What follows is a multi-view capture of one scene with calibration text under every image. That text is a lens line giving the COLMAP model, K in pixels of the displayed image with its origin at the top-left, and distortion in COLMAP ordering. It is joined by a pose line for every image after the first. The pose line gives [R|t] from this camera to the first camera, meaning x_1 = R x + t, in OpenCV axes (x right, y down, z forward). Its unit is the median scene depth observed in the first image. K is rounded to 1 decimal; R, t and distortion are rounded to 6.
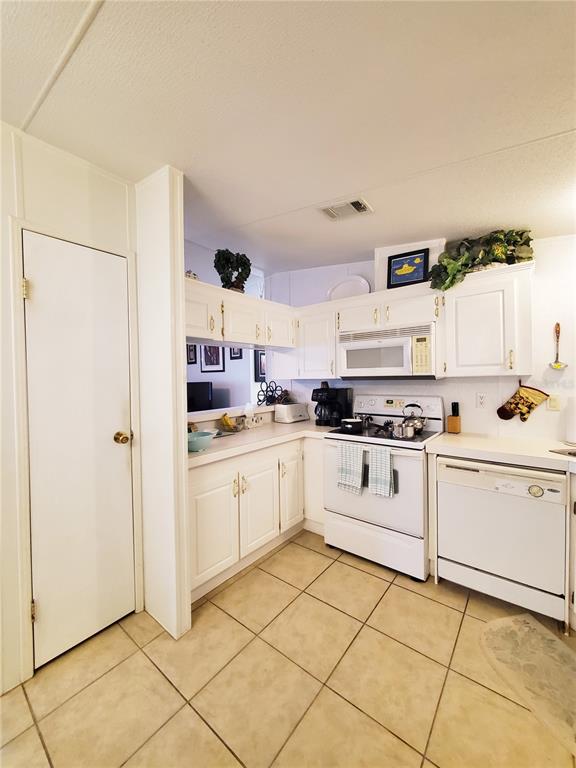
lens RADIAL K [[303.8, 0, 287.5], [0, 303.8, 380.4], [0, 0, 1]] dist [0.001901, -0.000248]
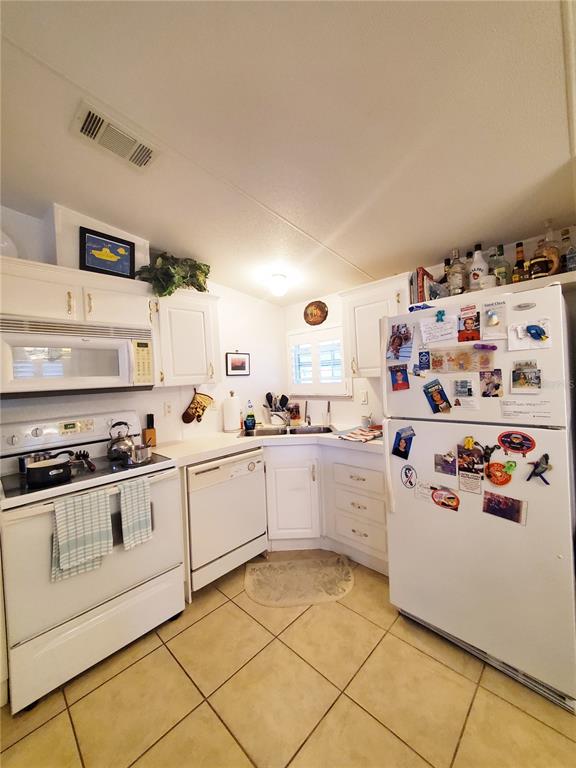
lens RADIAL K [[303.8, 0, 287.5], [0, 303.8, 380.4], [0, 0, 1]] dist [0.001901, -0.000248]
pose [[0.103970, 0.003562, 0.994574, -0.389721], [0.061154, 0.998079, -0.009968, 0.002324], [-0.992698, 0.061859, 0.103553, 0.509467]]
